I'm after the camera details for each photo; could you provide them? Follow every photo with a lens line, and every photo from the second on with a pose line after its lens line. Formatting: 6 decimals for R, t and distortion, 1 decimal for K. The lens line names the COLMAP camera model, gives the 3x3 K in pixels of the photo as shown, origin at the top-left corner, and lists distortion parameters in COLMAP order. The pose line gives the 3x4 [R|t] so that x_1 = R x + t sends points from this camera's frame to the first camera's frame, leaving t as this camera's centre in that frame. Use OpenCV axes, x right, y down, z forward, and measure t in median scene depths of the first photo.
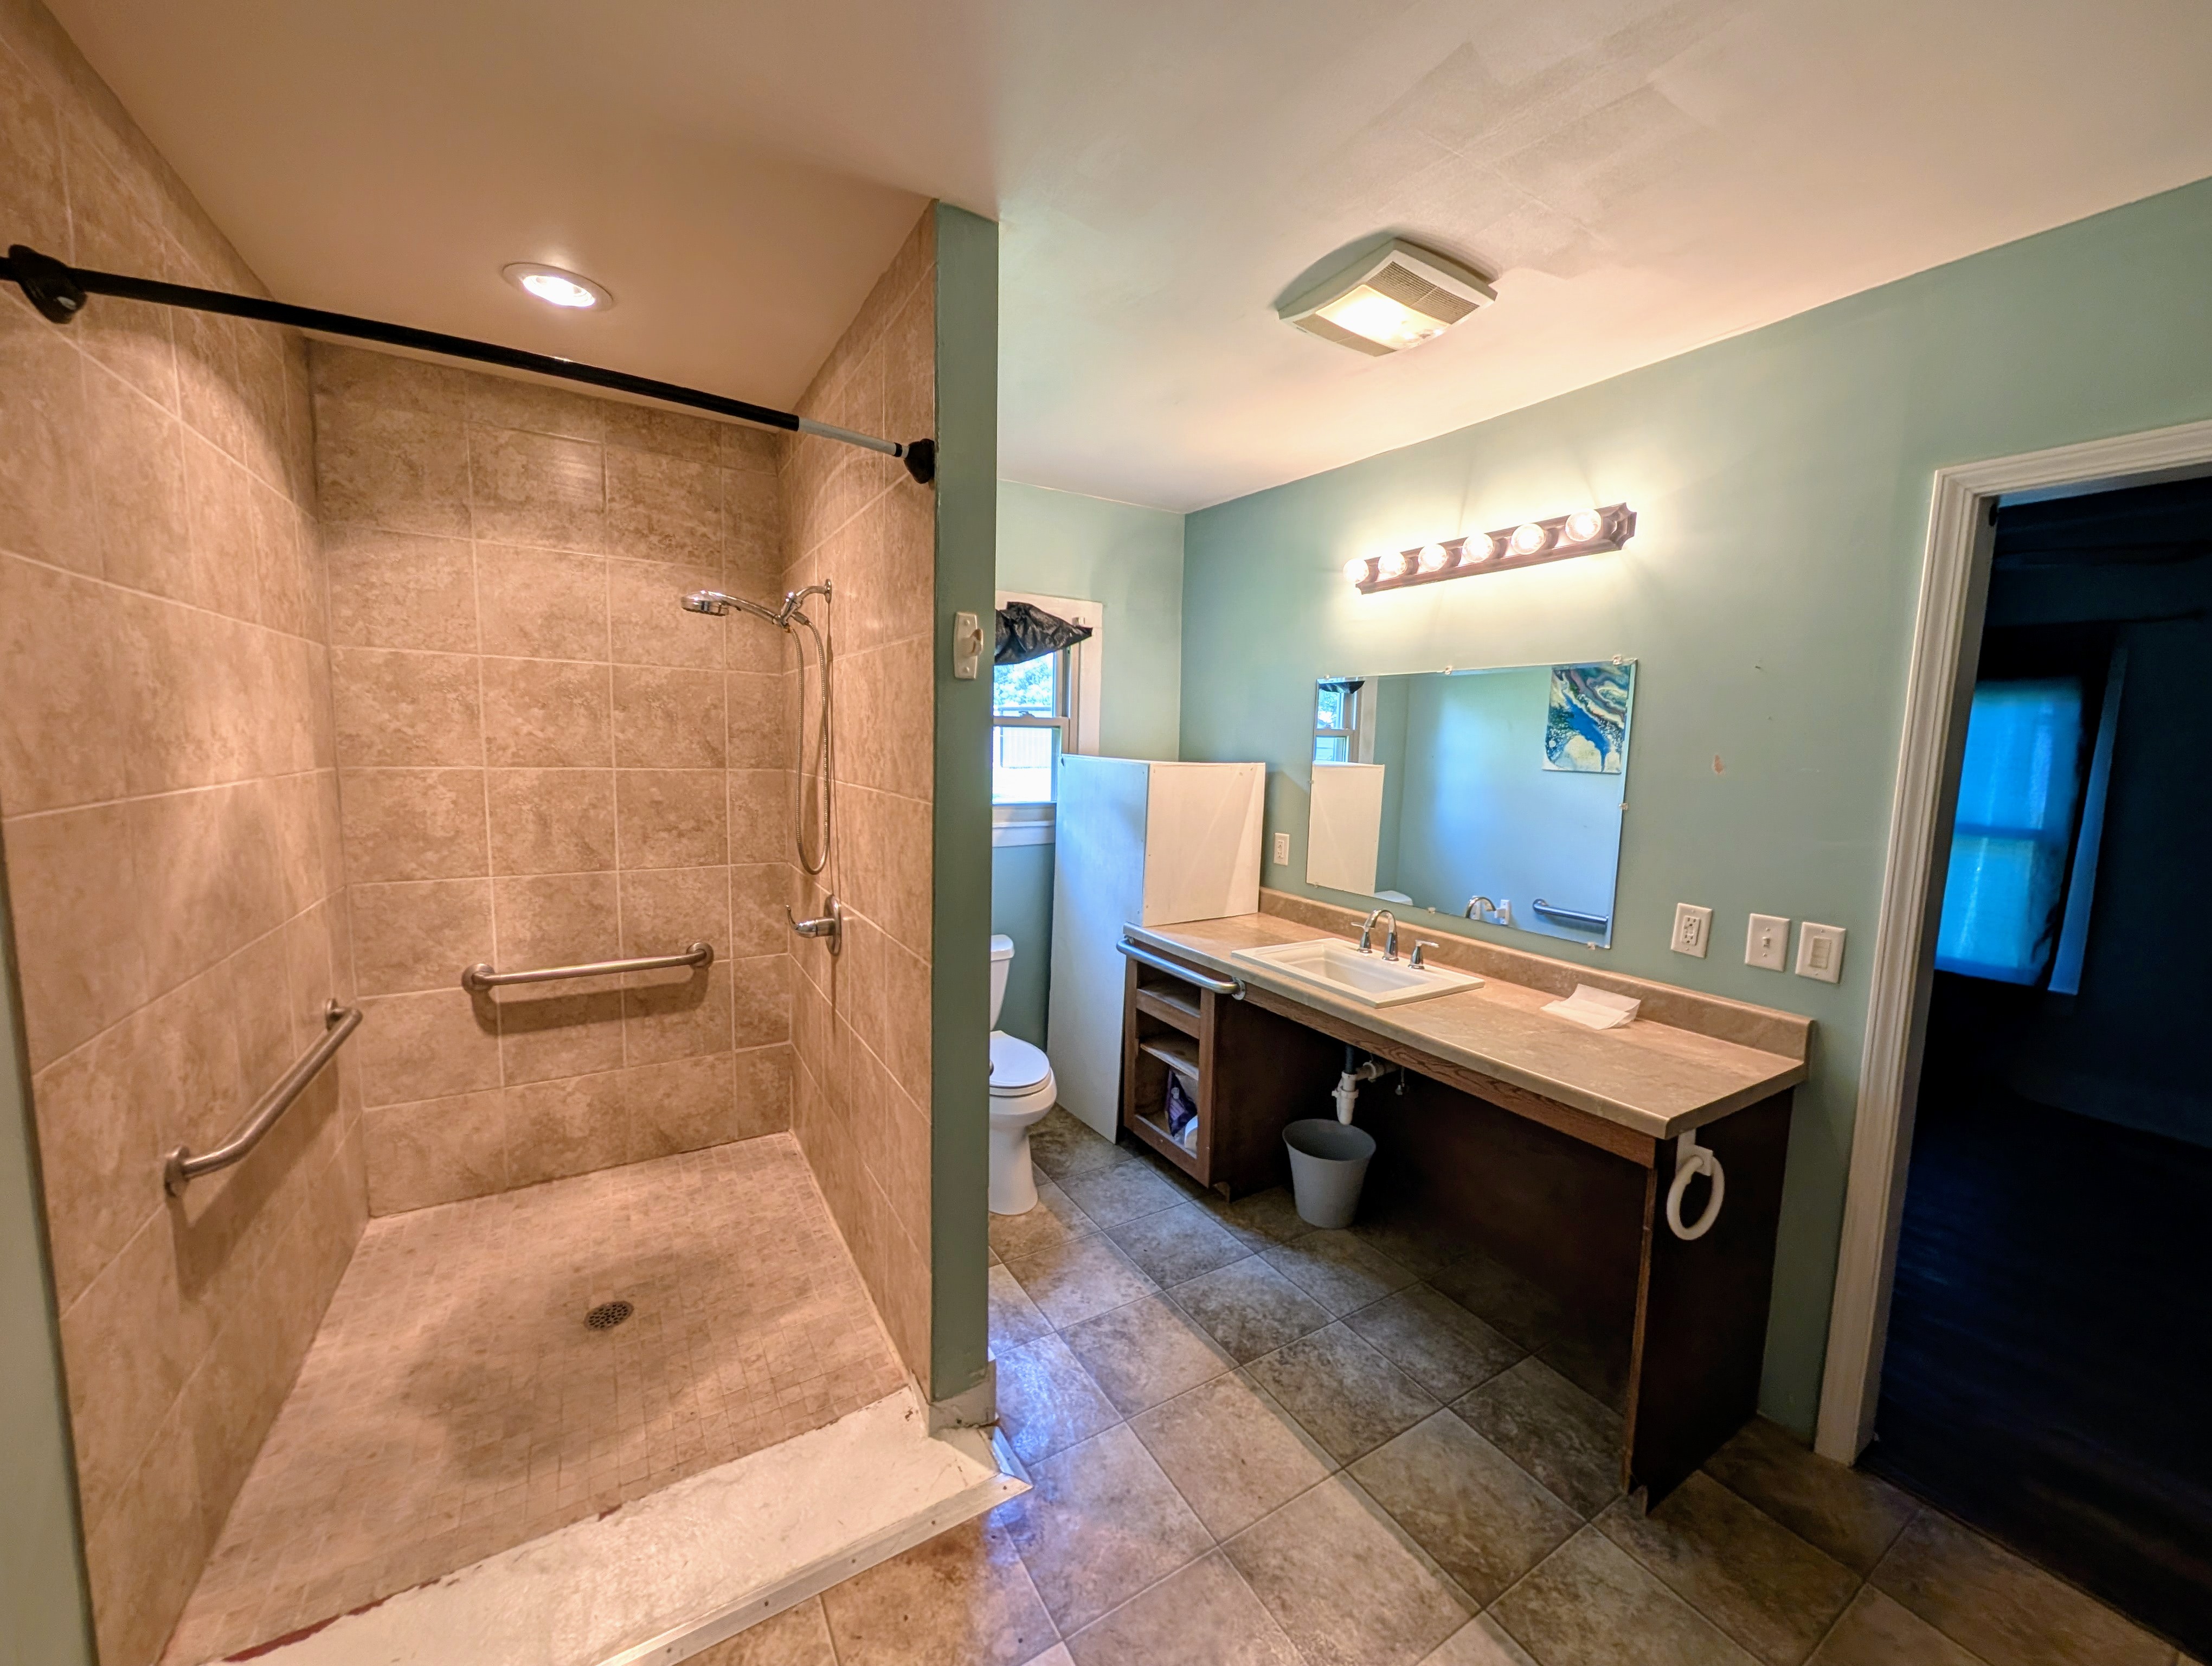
lens RADIAL K [[836.2, 0, 1106.0], [0, 836.2, 832.8], [0, 0, 1]] dist [0.000226, 0.000132]
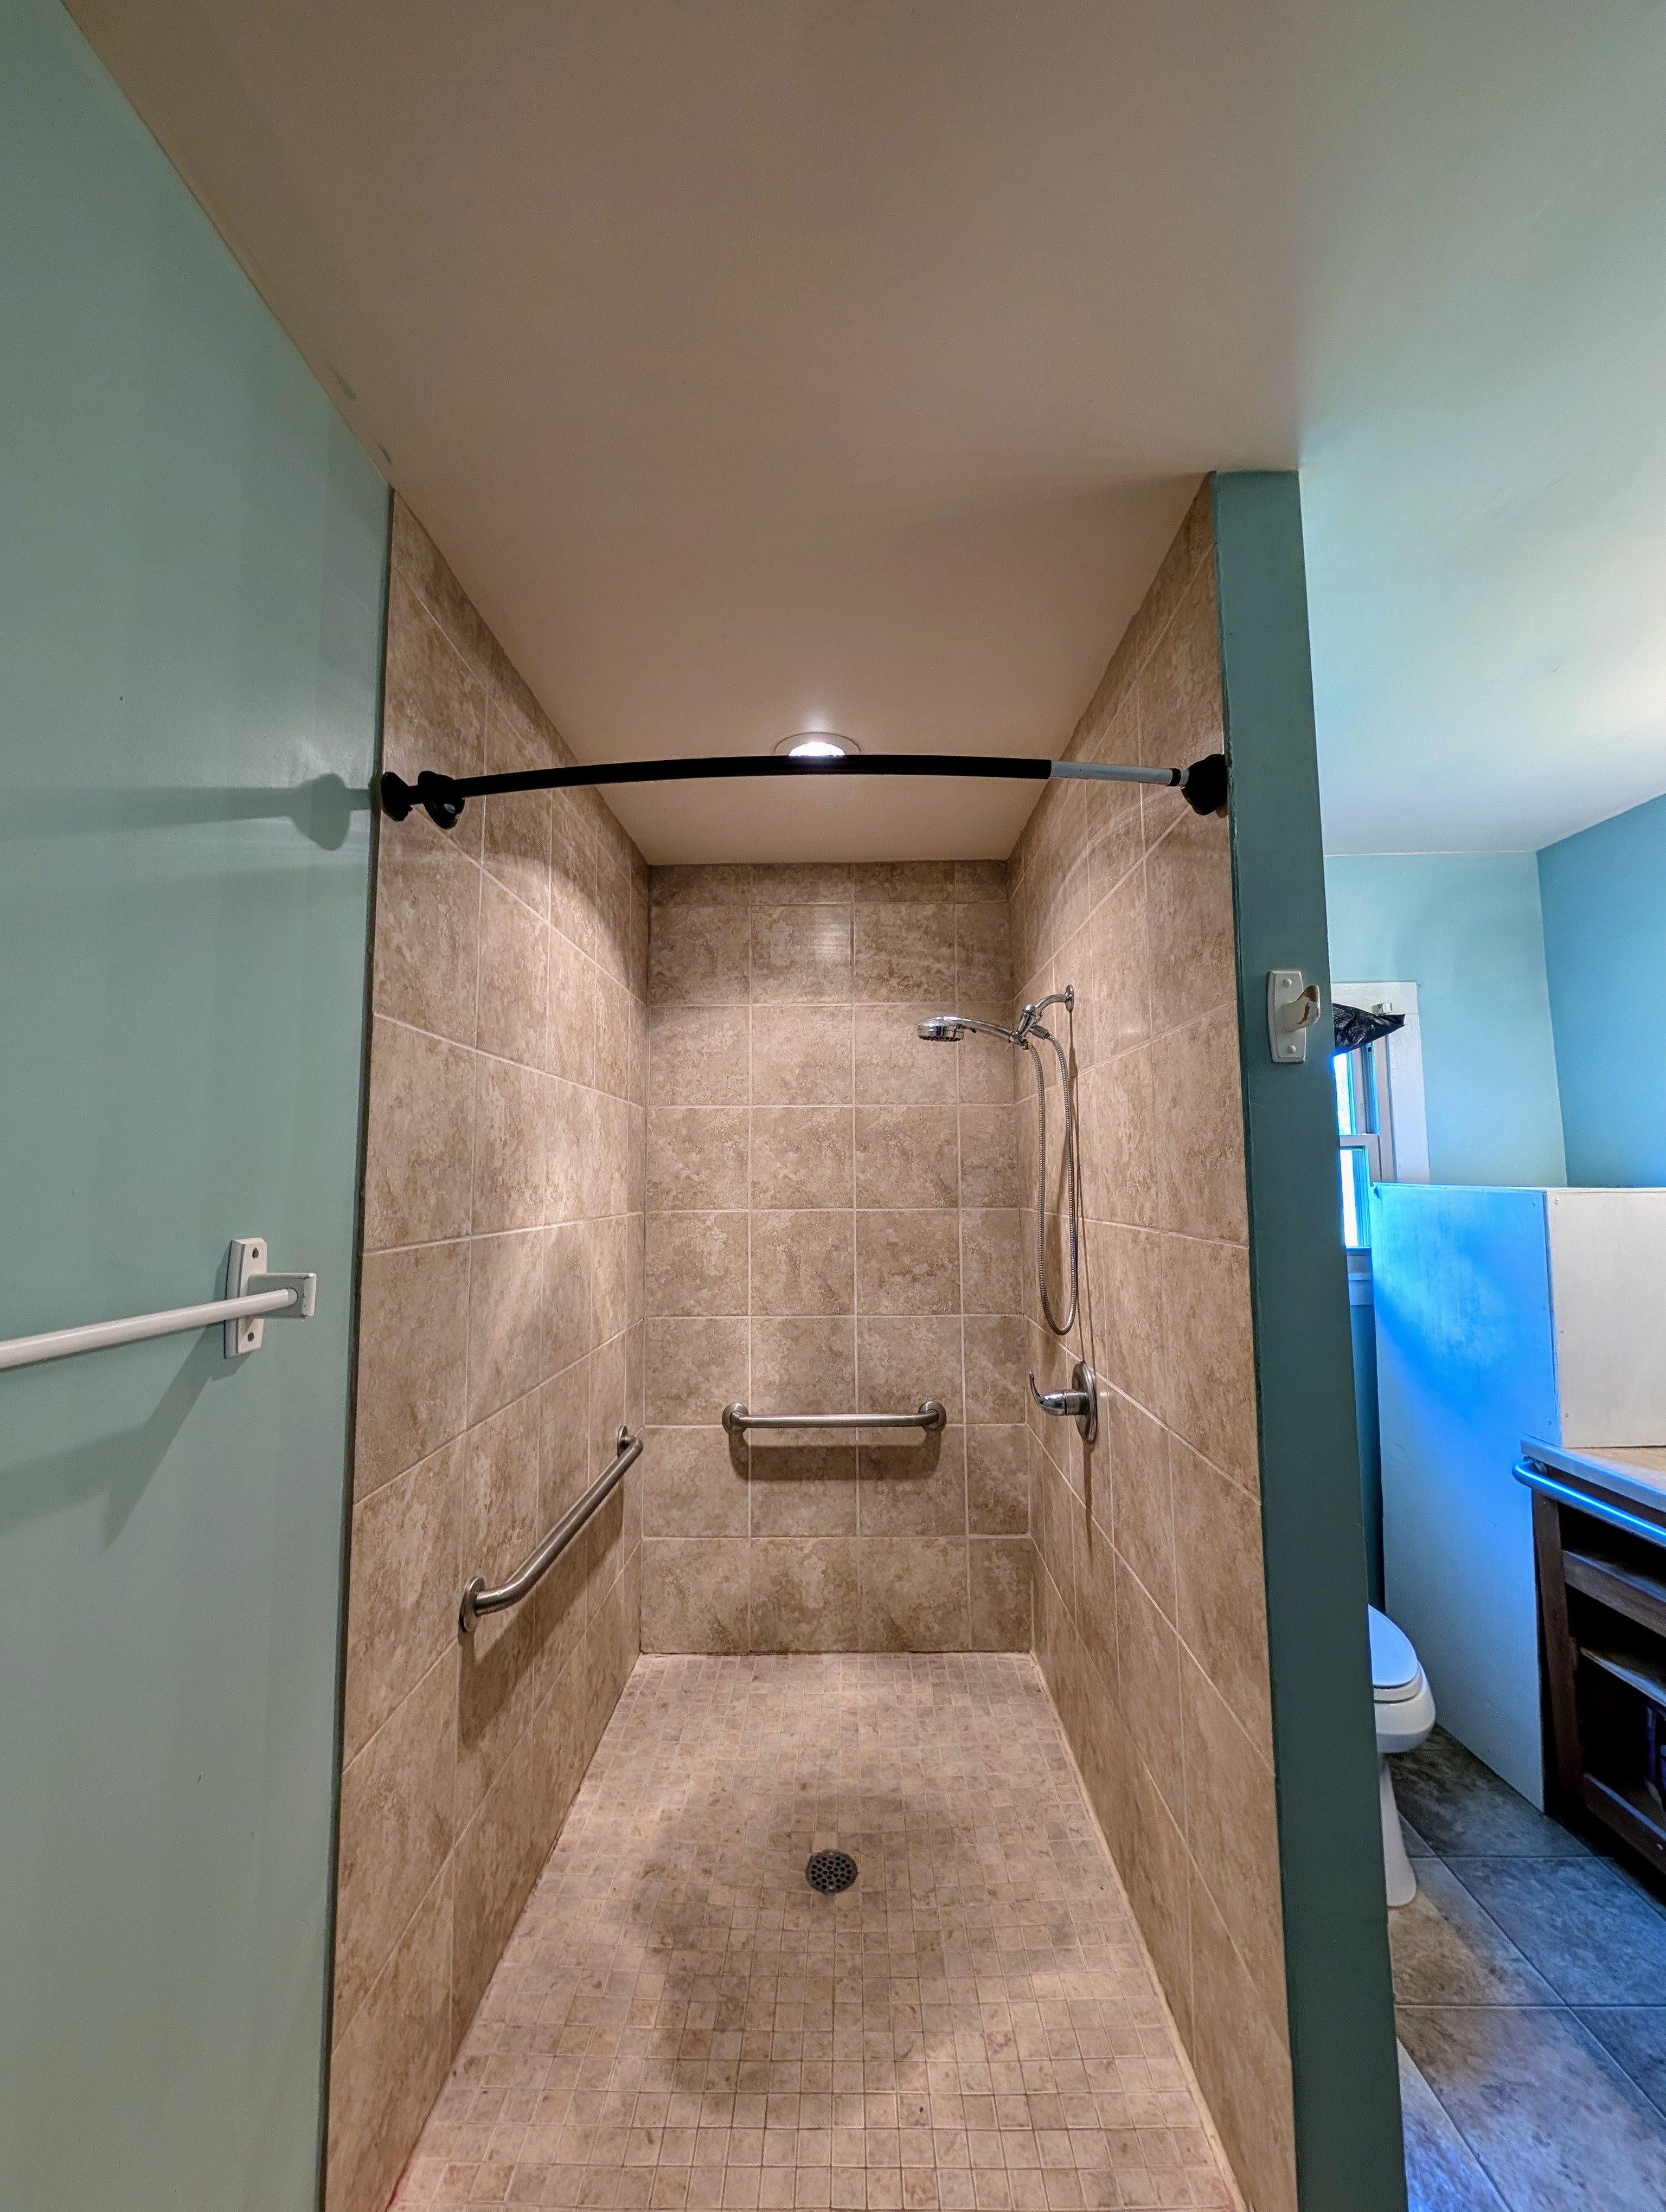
lens RADIAL K [[836.2, 0, 833.1], [0, 836.2, 1109.4], [0, 0, 1]] dist [0.000226, 0.000132]
pose [[0.844061, -0.079402, -0.530337, -0.089574], [-0.027194, 0.981367, -0.190210, -0.004996], [0.535558, 0.174971, 0.826174, 0.175255]]
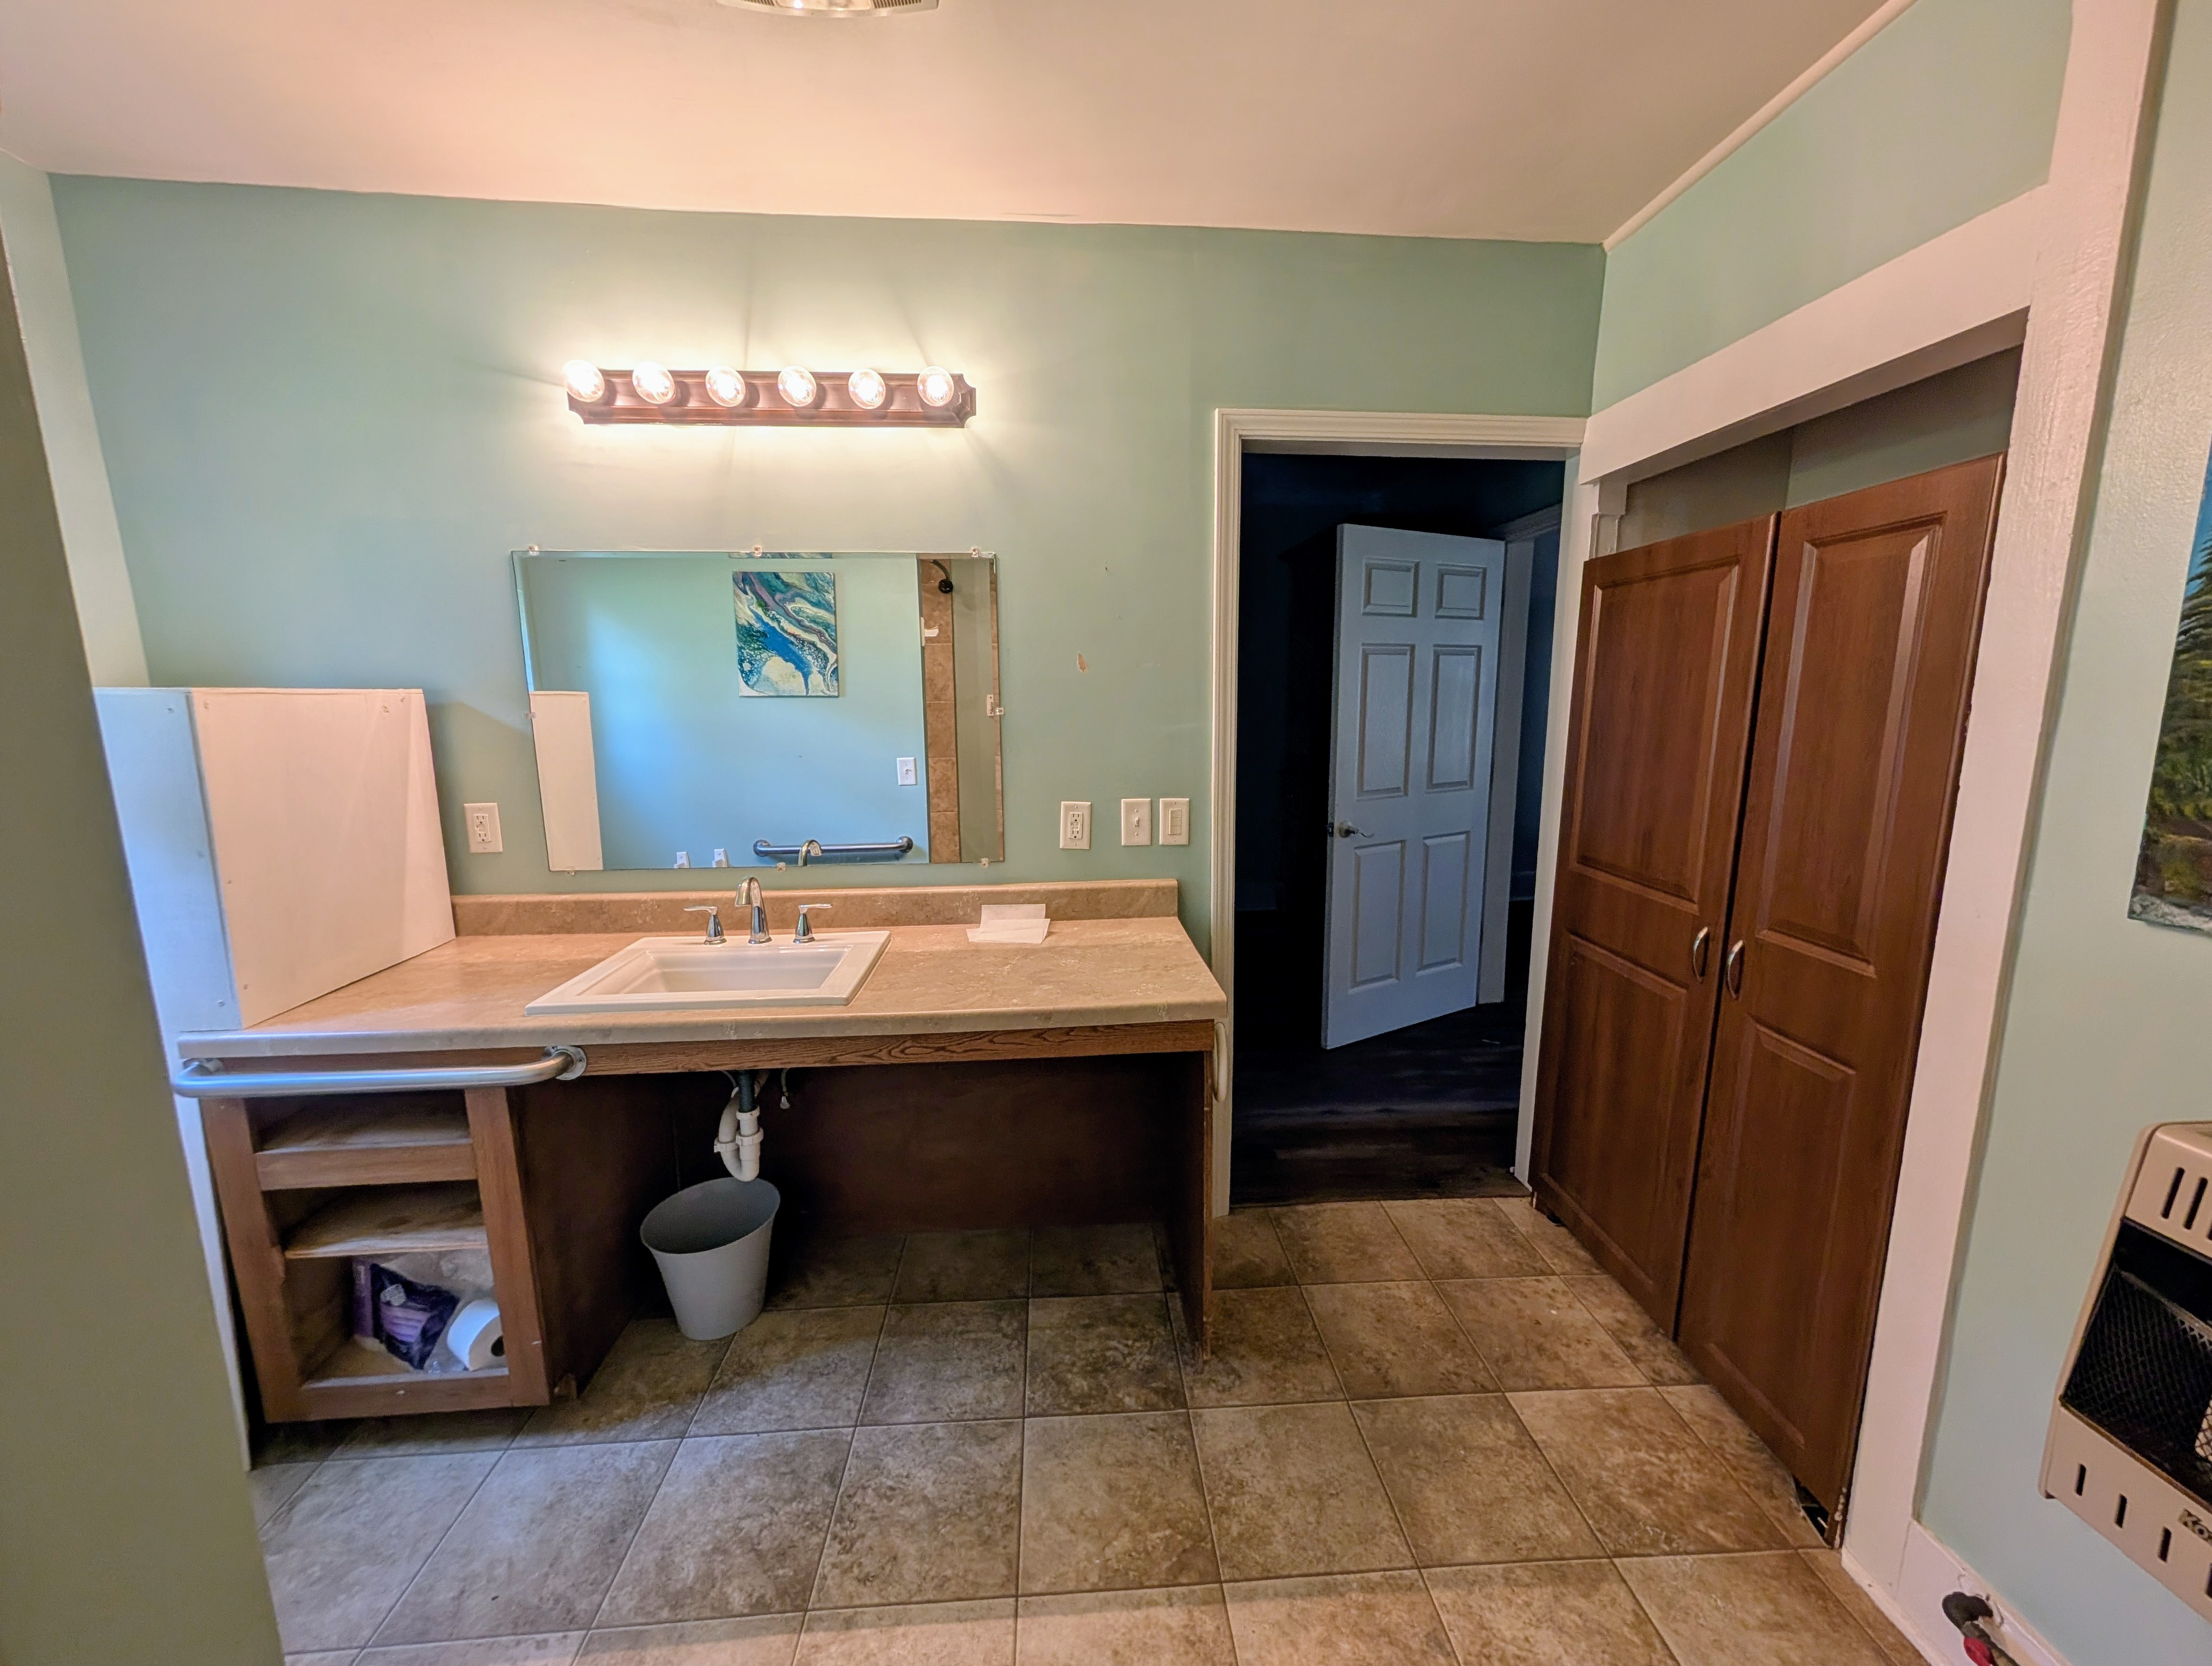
lens RADIAL K [[836.2, 0, 1104.5], [0, 836.2, 834.2], [0, 0, 1]] dist [0.000226, 0.000132]
pose [[0.461588, -0.171784, 0.870303, -0.174605], [0.117592, 0.984262, 0.131909, -0.005429], [-0.879266, 0.041453, 0.474524, 0.436696]]
